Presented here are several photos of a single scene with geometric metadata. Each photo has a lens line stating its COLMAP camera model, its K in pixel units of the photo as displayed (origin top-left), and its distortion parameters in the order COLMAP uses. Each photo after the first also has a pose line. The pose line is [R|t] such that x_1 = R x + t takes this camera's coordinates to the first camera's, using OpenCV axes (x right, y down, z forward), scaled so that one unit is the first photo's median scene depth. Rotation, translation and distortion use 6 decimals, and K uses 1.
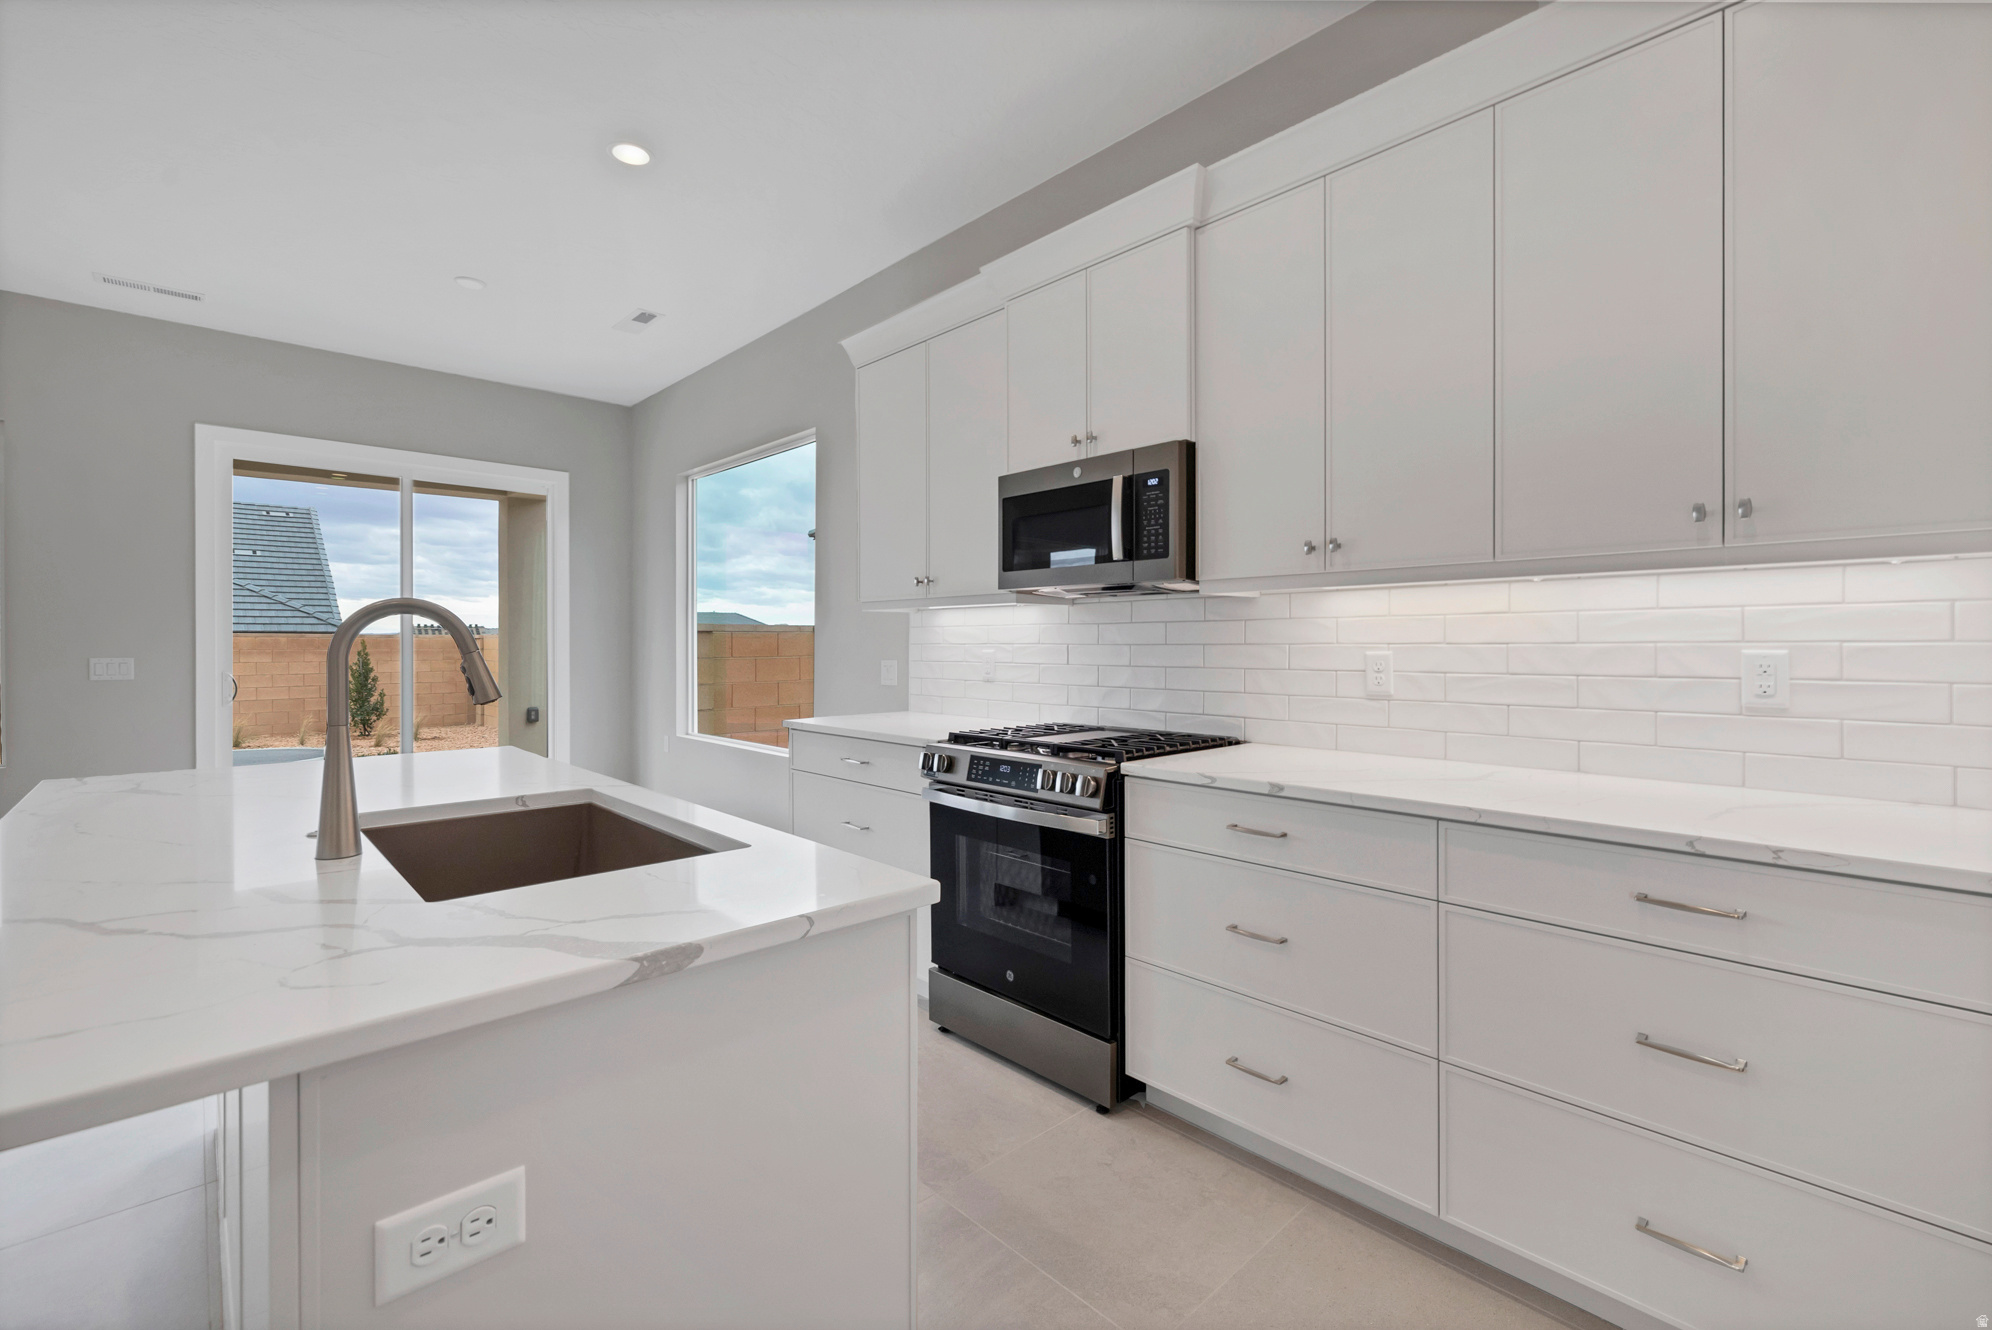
lens RADIAL K [[862.5, 0, 997.1], [0, 862.5, 656.5], [0, 0, 1]] dist [0.007757, 0.000994]
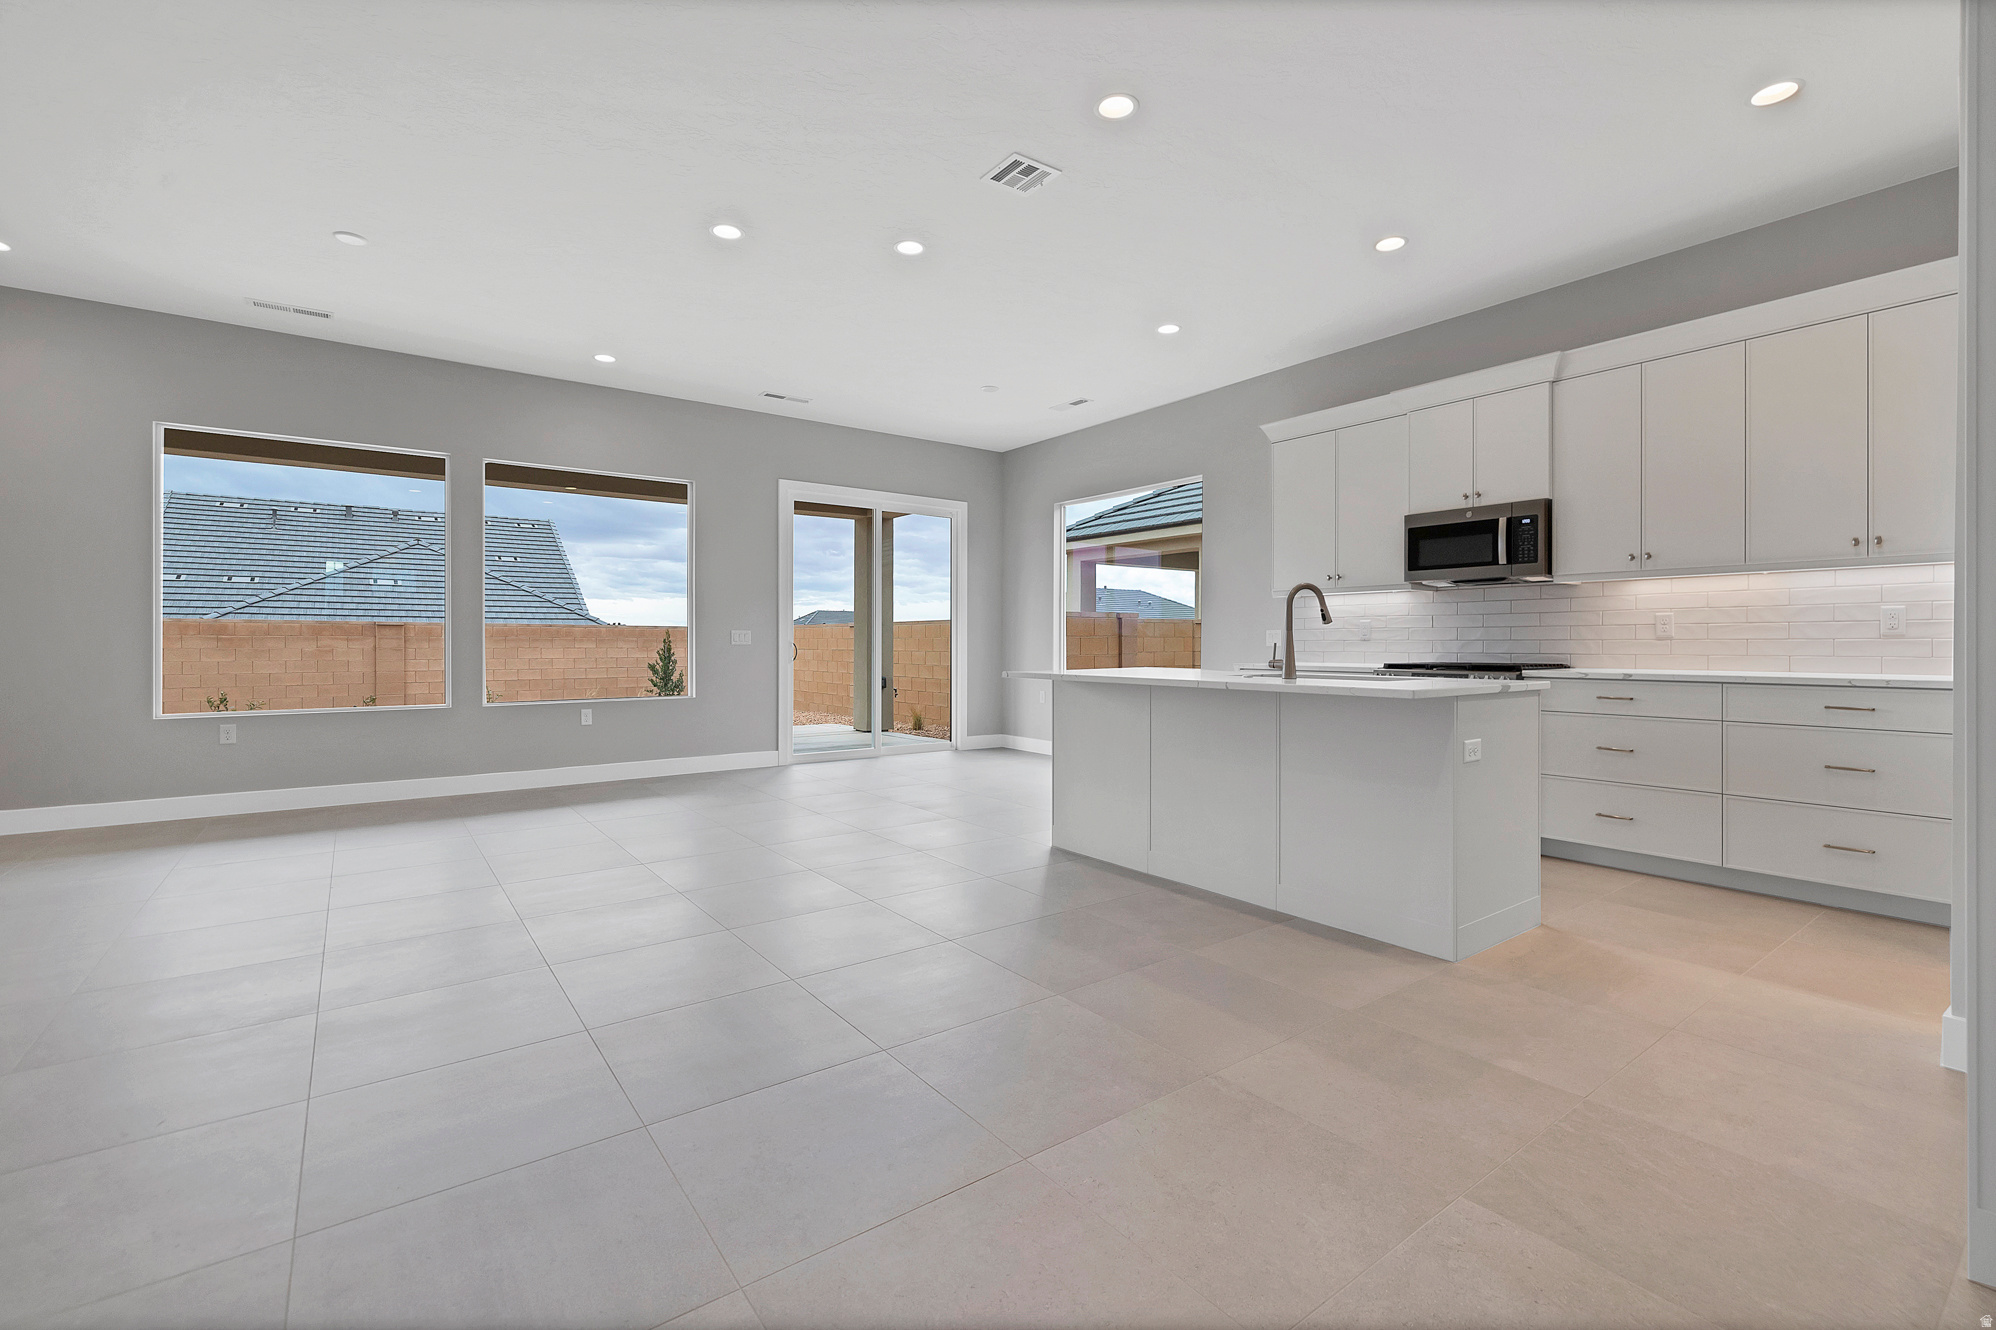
lens RADIAL K [[864.2, 0, 996.0], [0, 864.2, 653.9], [0, 0, 1]] dist [0.007757, 0.000994]
pose [[0.992907, 0.003246, -0.118849, -0.707143], [-0.003336, 0.999994, -0.000560, 0.081844], [0.118846, 0.000952, 0.992912, -0.941624]]
